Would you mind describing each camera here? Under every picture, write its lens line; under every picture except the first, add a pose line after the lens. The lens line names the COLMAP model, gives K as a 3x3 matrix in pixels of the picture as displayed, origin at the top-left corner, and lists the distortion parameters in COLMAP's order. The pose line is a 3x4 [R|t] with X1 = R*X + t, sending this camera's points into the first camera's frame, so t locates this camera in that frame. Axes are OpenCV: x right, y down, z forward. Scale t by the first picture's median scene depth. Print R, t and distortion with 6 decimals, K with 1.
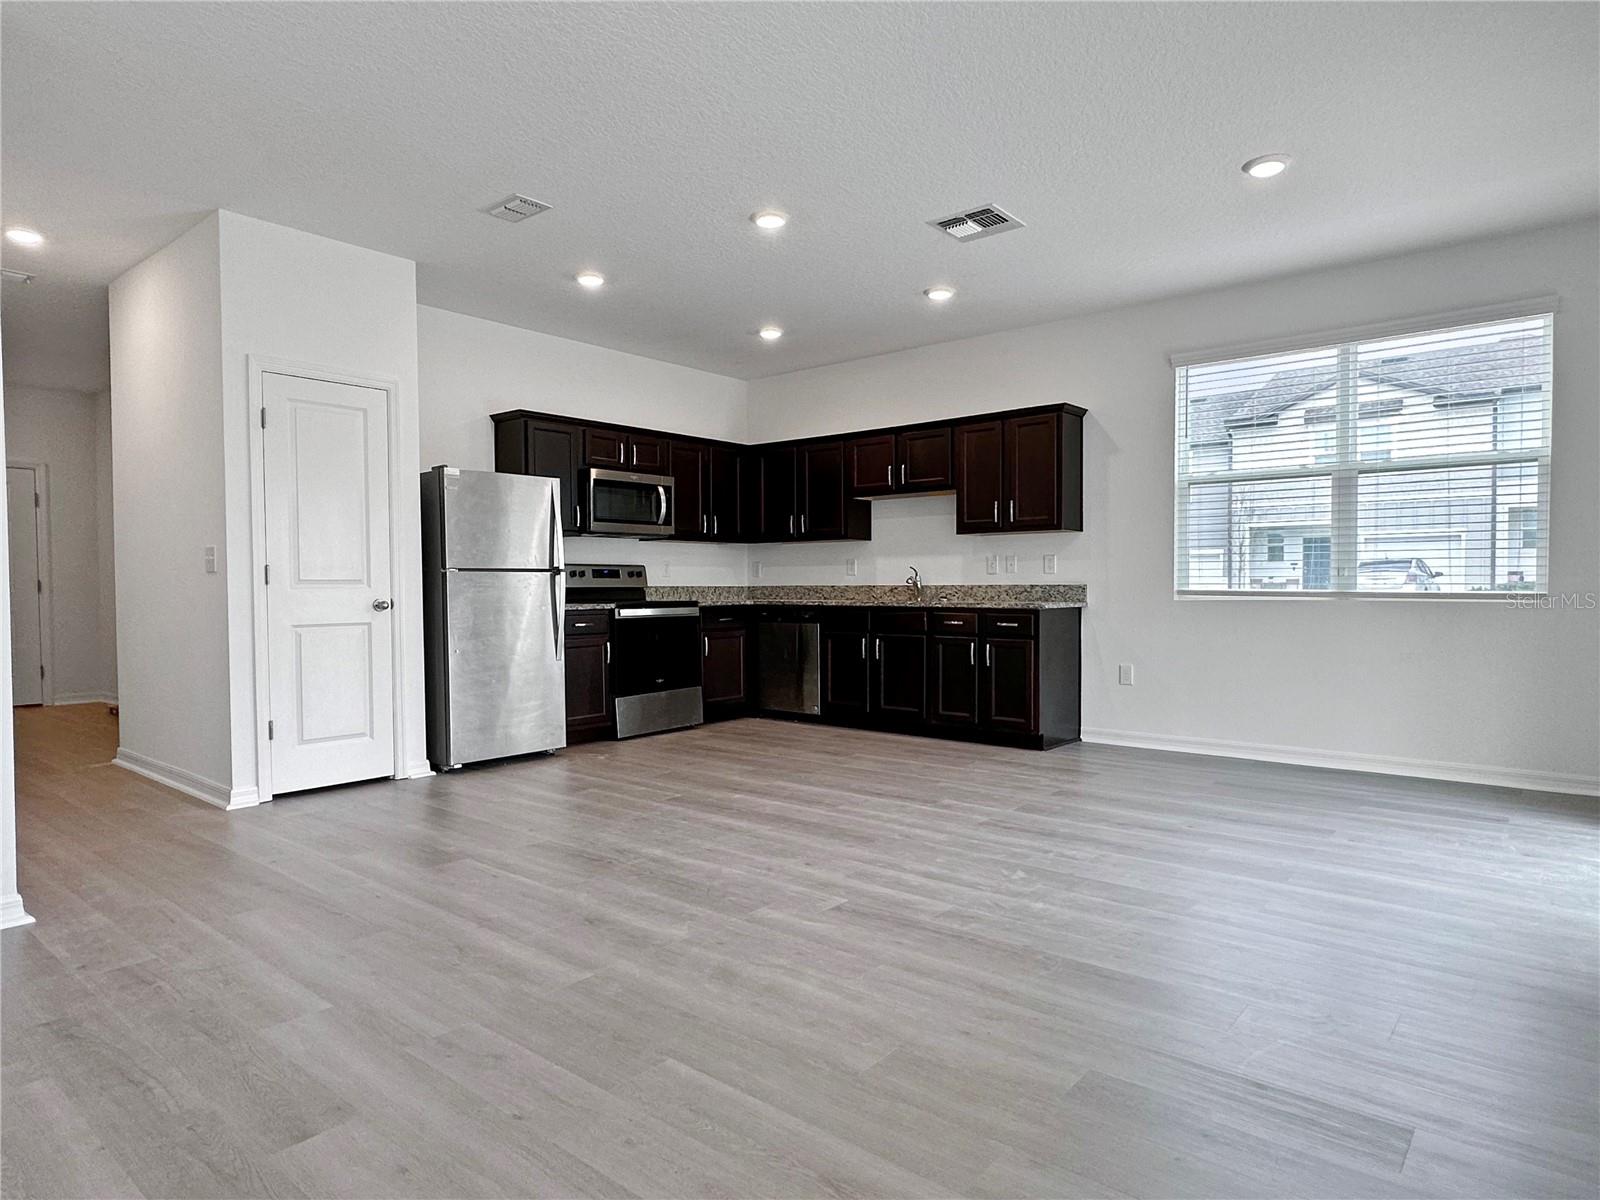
lens RADIAL K [[955.1, 0, 792.5], [0, 955.1, 605.2], [0, 0, 1]] dist [-0.005097, -0.001065]
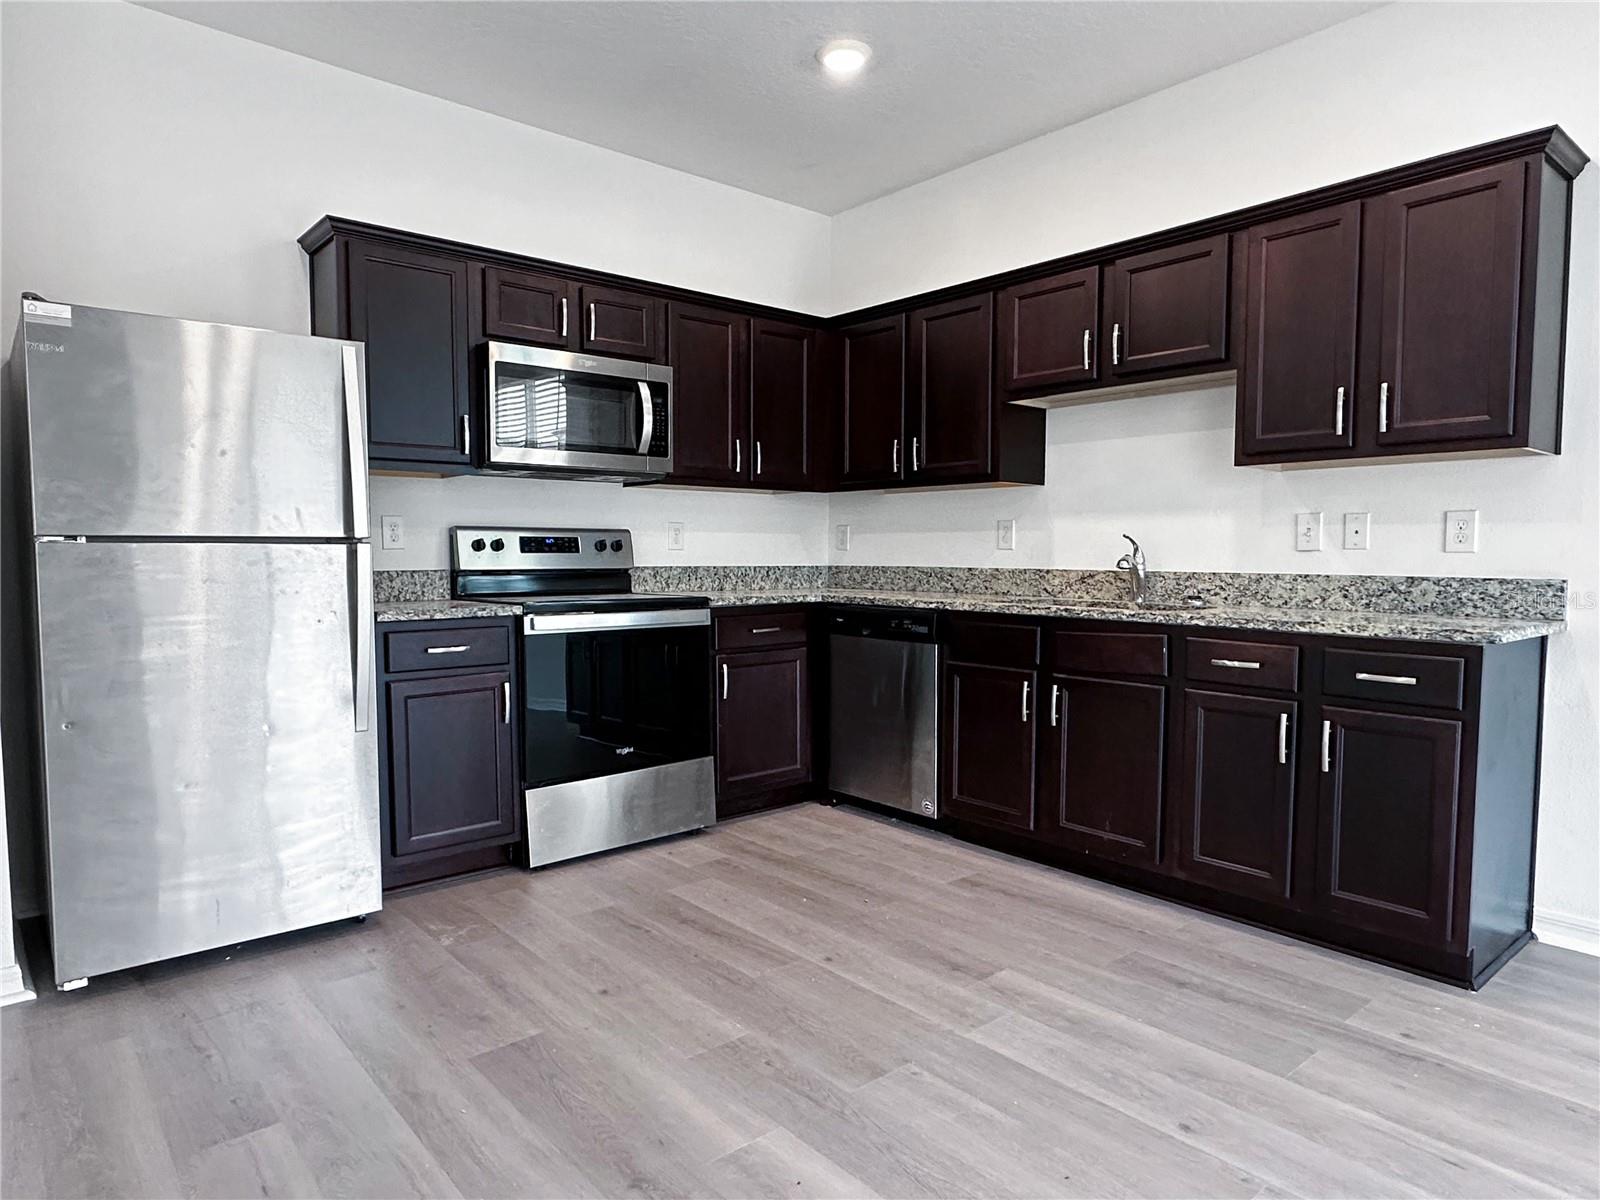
lens RADIAL K [[980.1, 0, 784.3], [0, 980.1, 609.6], [0, 0, 1]] dist [-0.004063, -0.000047]
pose [[0.985397, 0.017713, -0.169350, 0.037920], [-0.010967, 0.999112, 0.040685, -0.021394], [0.169920, -0.038233, 0.984716, 0.494483]]
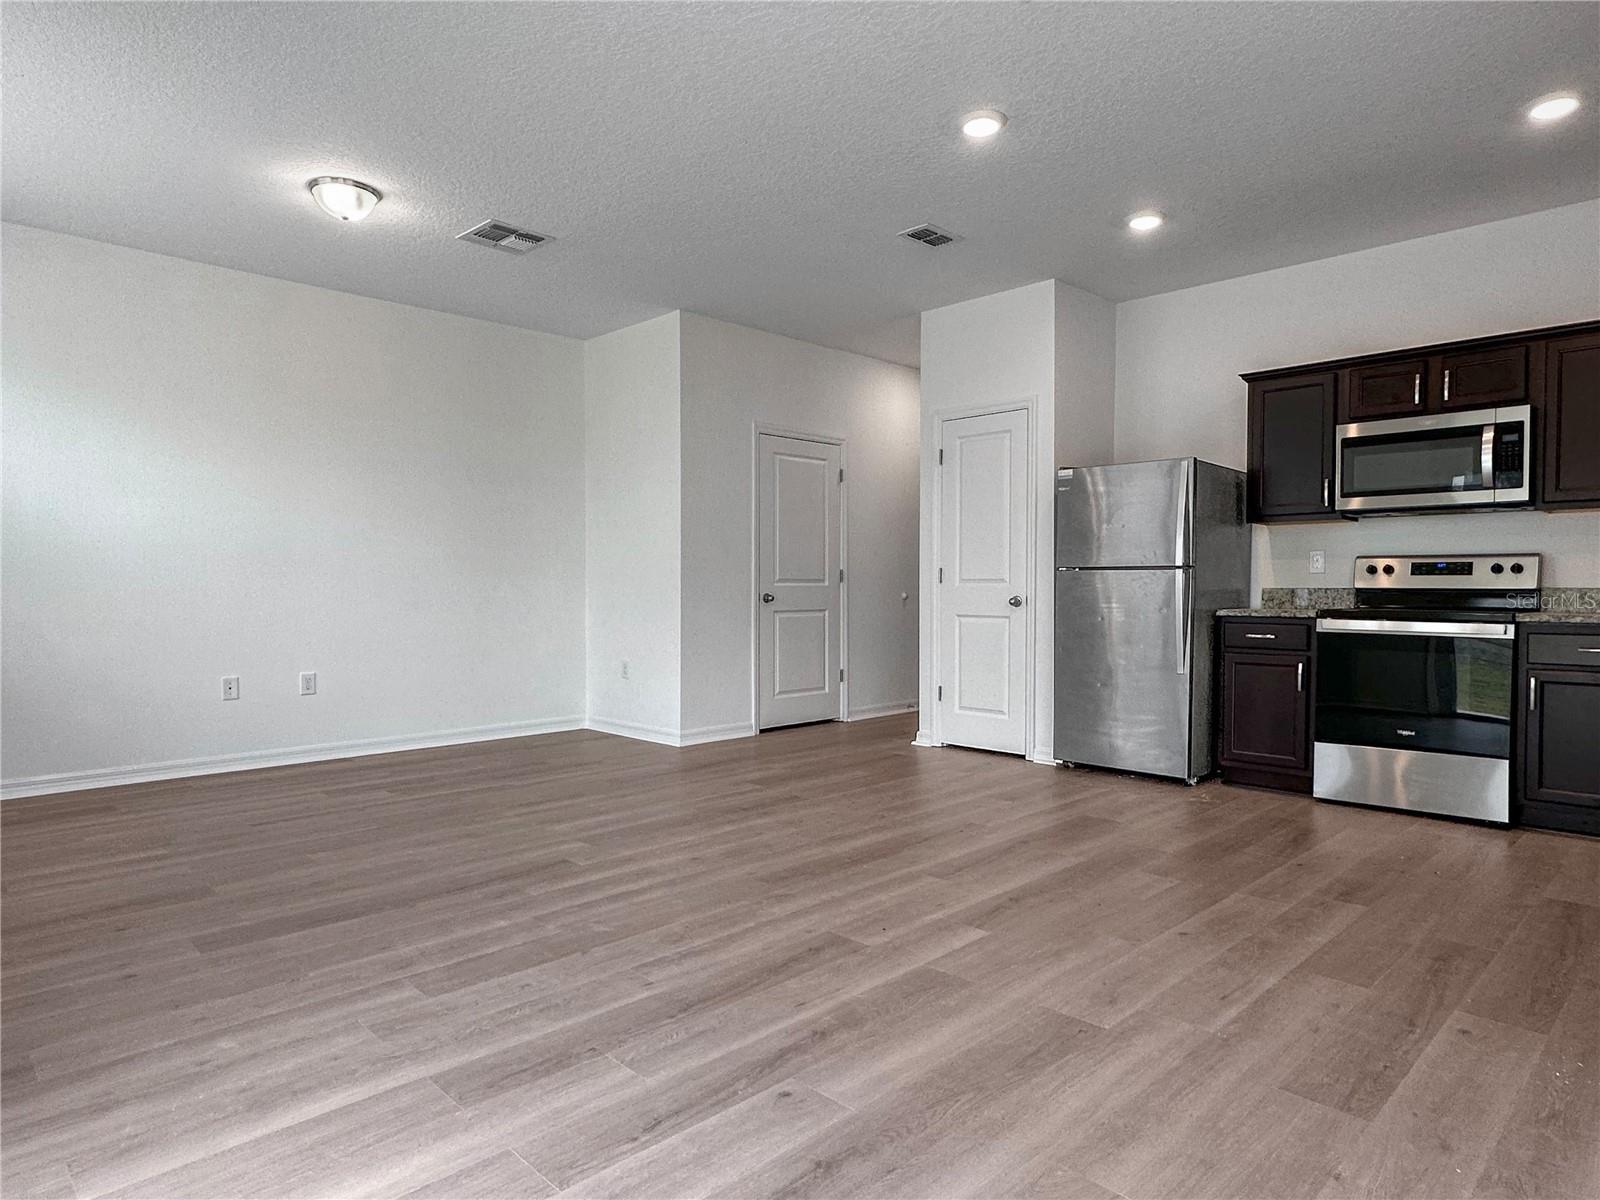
lens RADIAL K [[955.1, 0, 792.5], [0, 955.1, 605.2], [0, 0, 1]] dist [-0.005097, -0.001065]
pose [[-0.099031, 0.026966, -0.994719, 0.554425], [-0.022583, 0.999314, 0.029338, -0.017714], [0.994828, 0.025369, -0.098354, 0.652539]]
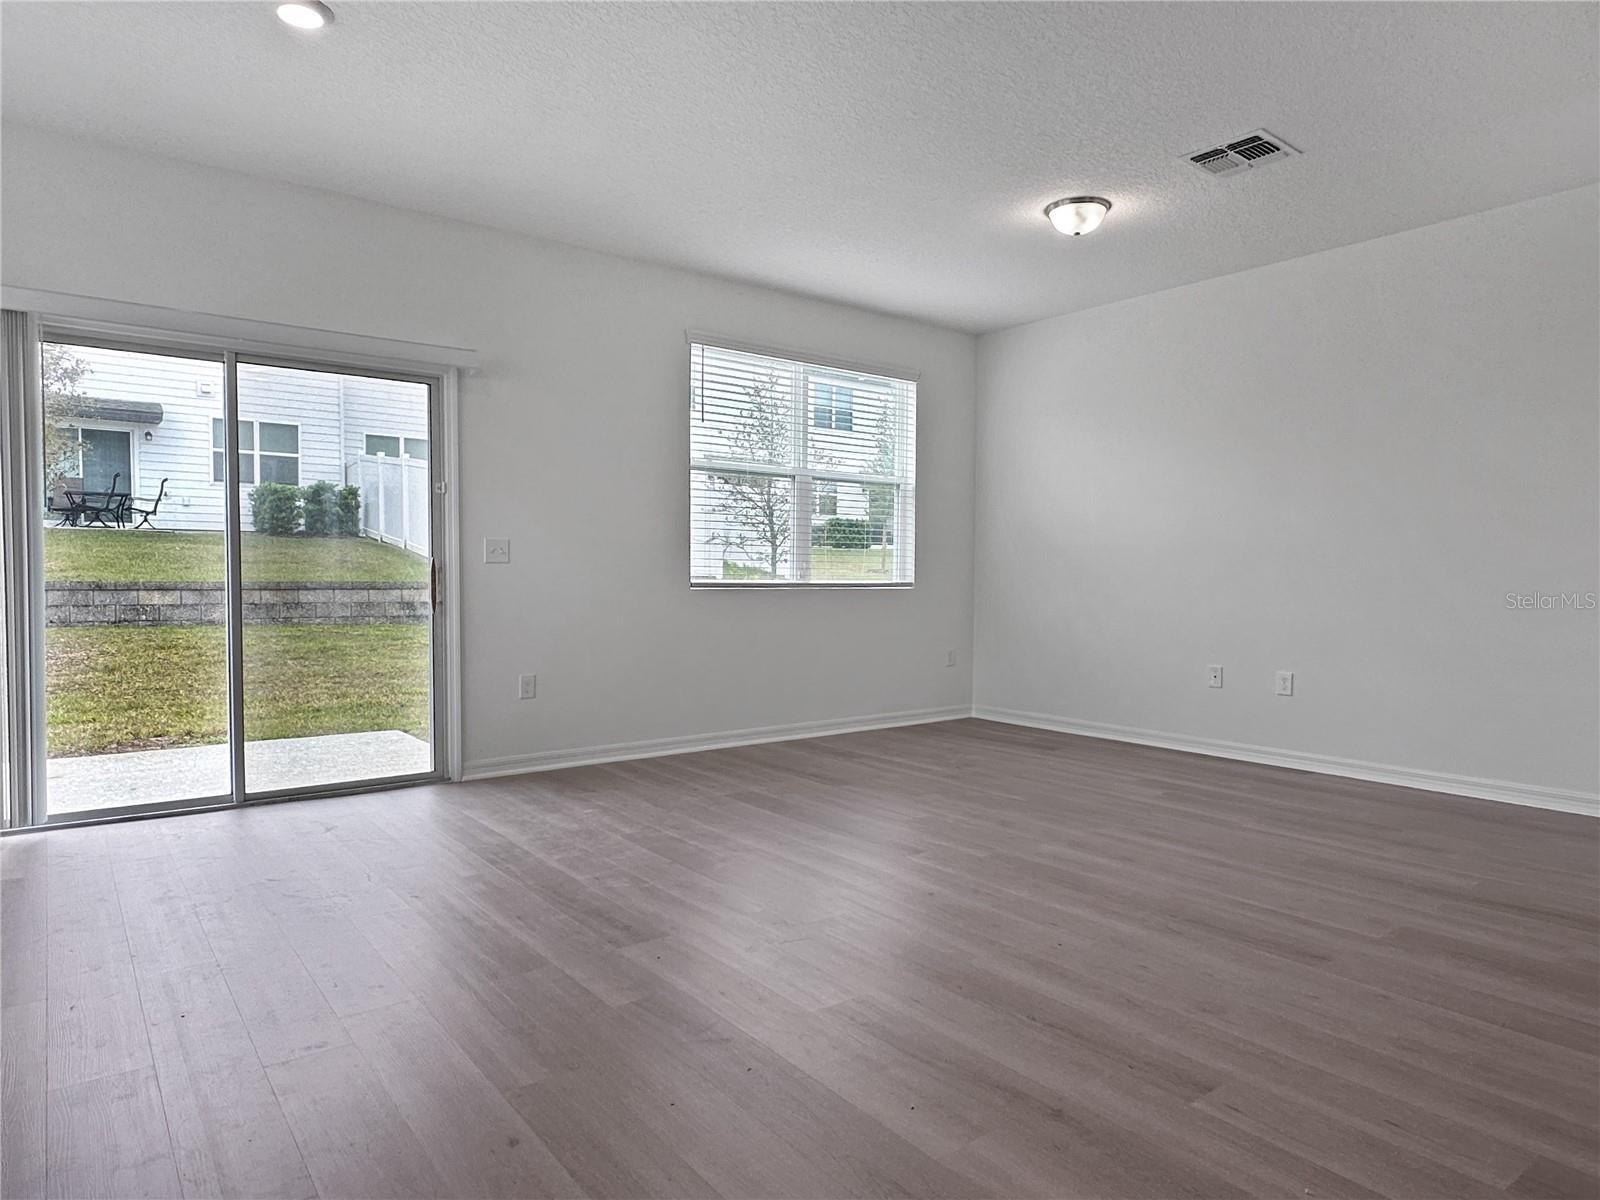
lens RADIAL K [[980.1, 0, 784.3], [0, 980.1, 609.6], [0, 0, 1]] dist [-0.004063, -0.000047]
pose [[-0.975585, -0.010728, 0.219358, -0.026045], [0.002581, 0.998177, 0.060297, -0.025815], [-0.219605, 0.059391, -0.973779, 1.035033]]
